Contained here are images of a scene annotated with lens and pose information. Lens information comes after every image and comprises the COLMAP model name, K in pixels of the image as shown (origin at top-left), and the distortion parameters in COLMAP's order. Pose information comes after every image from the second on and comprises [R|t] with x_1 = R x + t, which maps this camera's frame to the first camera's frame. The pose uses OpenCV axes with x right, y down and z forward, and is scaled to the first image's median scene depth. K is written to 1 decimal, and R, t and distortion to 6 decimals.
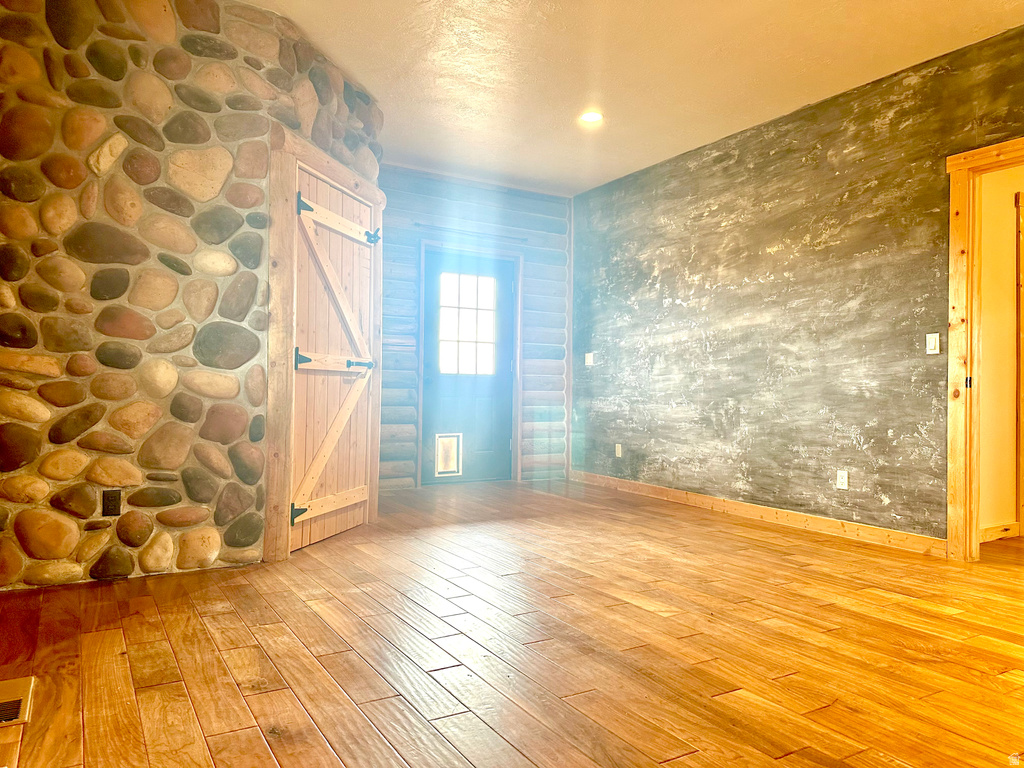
lens RADIAL K [[717.3, 0, 516.4], [0, 717.3, 380.7], [0, 0, 1]] dist [0.061569, -0.085010]
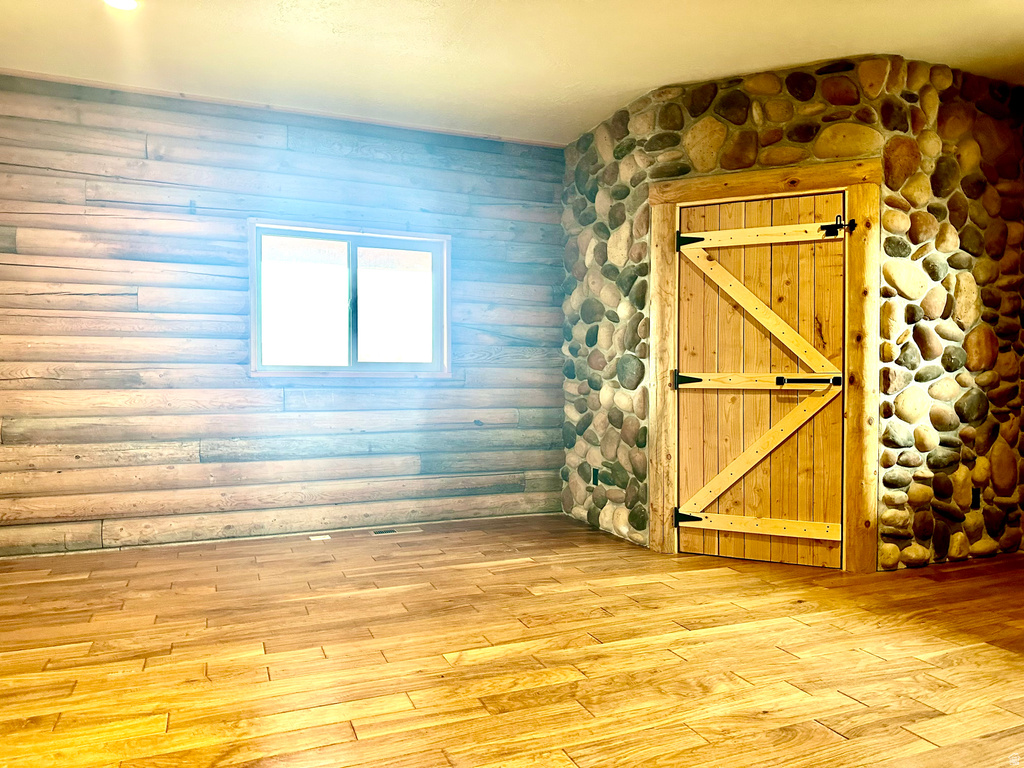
lens RADIAL K [[717.3, 0, 516.4], [0, 717.3, 389.7], [0, 0, 1]] dist [0.061569, -0.085010]
pose [[-0.153730, 0.007980, -0.988081, 0.982936], [0.010715, 0.999922, 0.006408, -0.029123], [0.988055, -0.009602, -0.153803, 1.072473]]
